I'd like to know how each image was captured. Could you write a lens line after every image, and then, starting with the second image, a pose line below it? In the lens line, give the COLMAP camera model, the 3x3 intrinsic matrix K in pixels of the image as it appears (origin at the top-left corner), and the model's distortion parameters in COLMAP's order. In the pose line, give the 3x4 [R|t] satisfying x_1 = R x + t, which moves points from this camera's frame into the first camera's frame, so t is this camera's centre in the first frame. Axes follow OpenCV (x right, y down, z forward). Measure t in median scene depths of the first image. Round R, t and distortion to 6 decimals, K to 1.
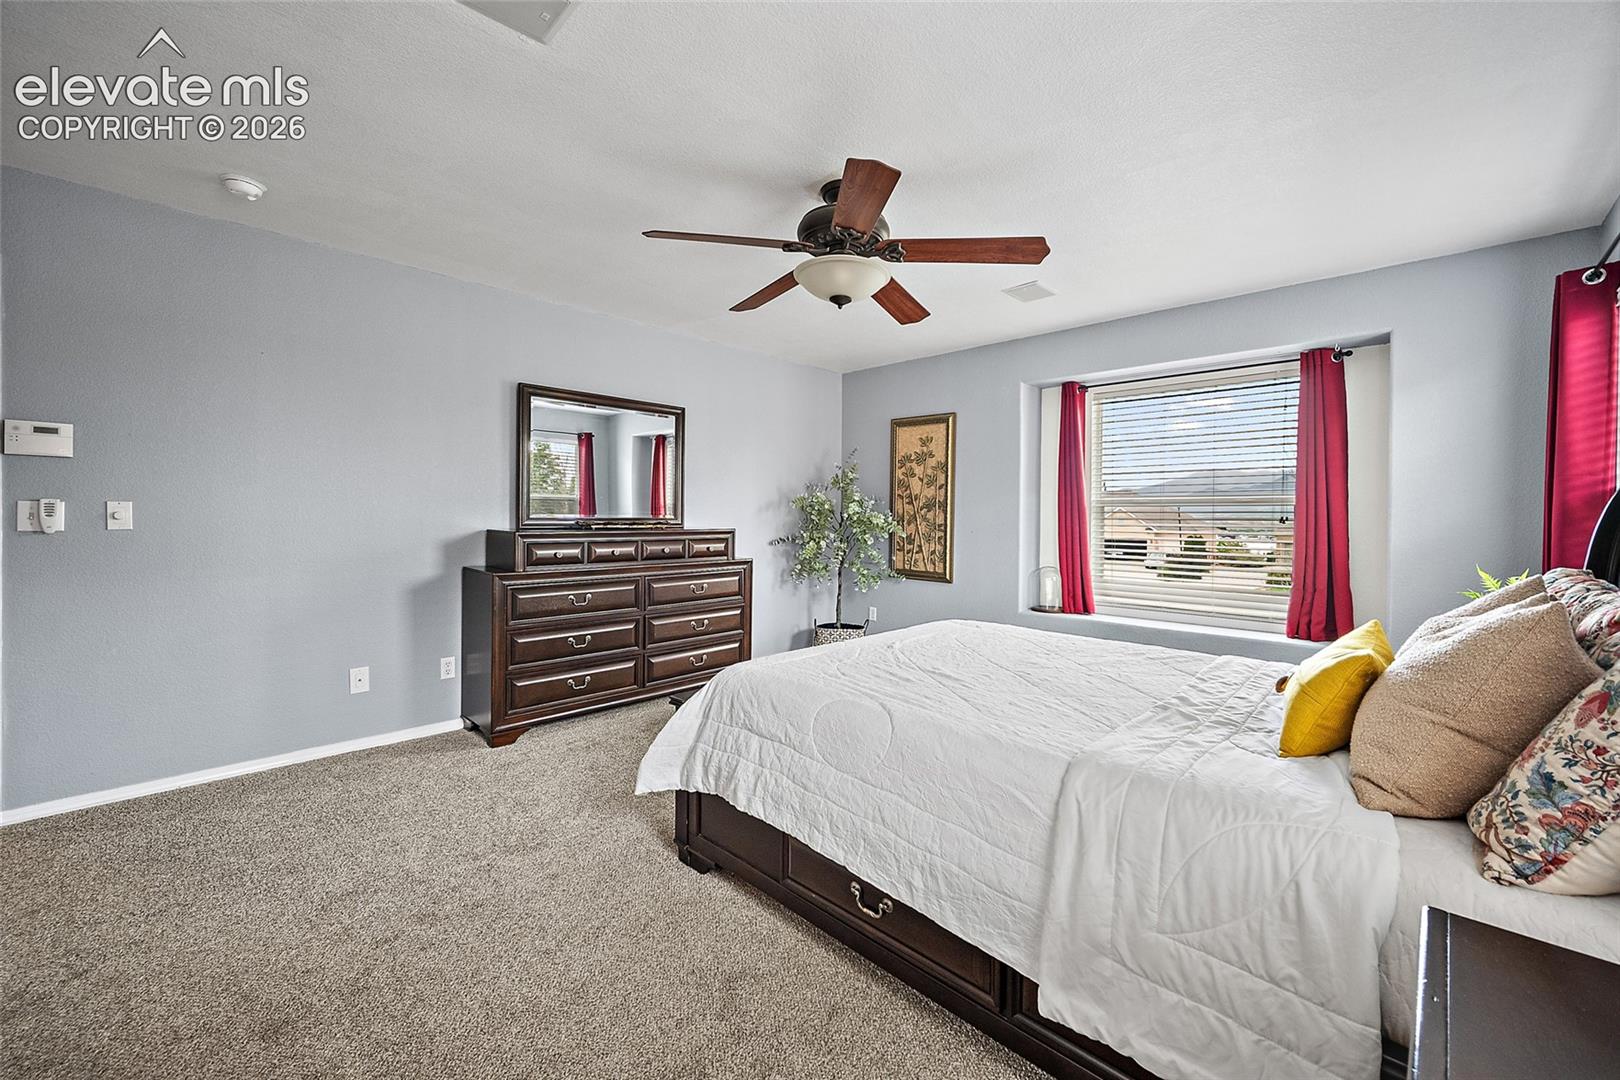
lens RADIAL K [[637.8, 0, 804.9], [0, 637.8, 527.6], [0, 0, 1]] dist [-0.001303, -0.001006]
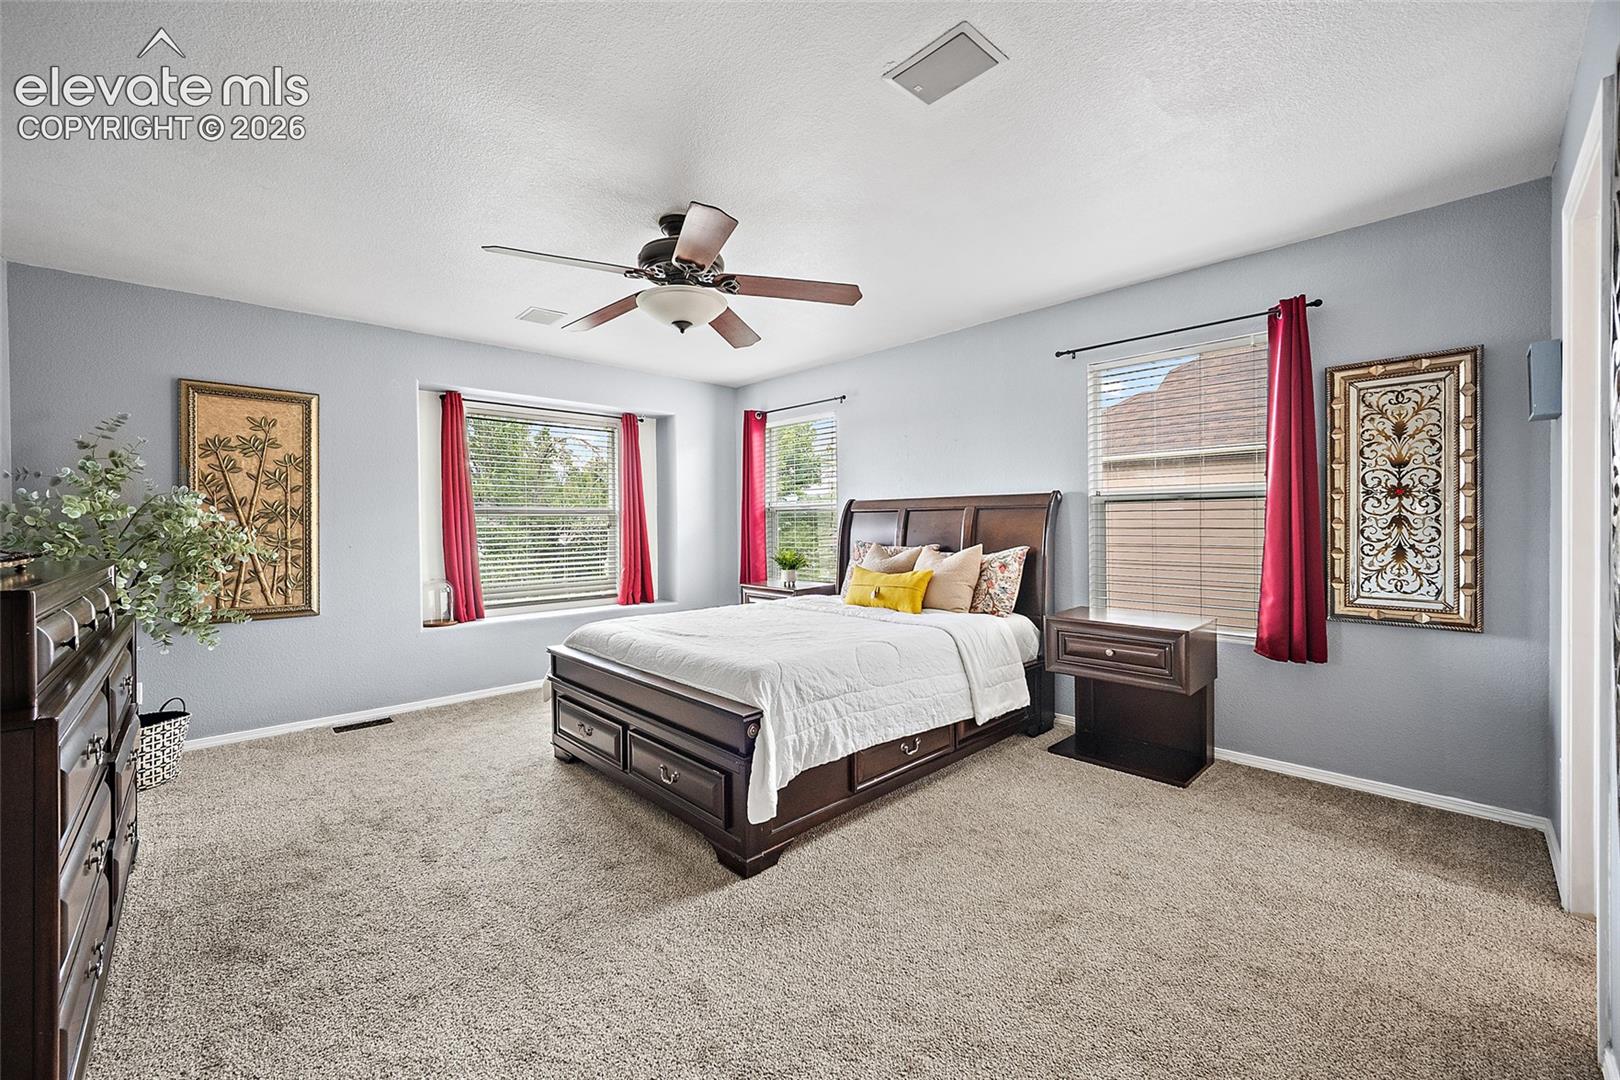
lens RADIAL K [[637.8, 0, 813.2], [0, 637.8, 528.9], [0, 0, 1]] dist [-0.001303, -0.001006]
pose [[0.031506, -0.013087, 0.999418, -0.504384], [0.026033, 0.999586, 0.012268, -0.010928], [-0.999165, 0.025631, 0.031833, 0.368187]]
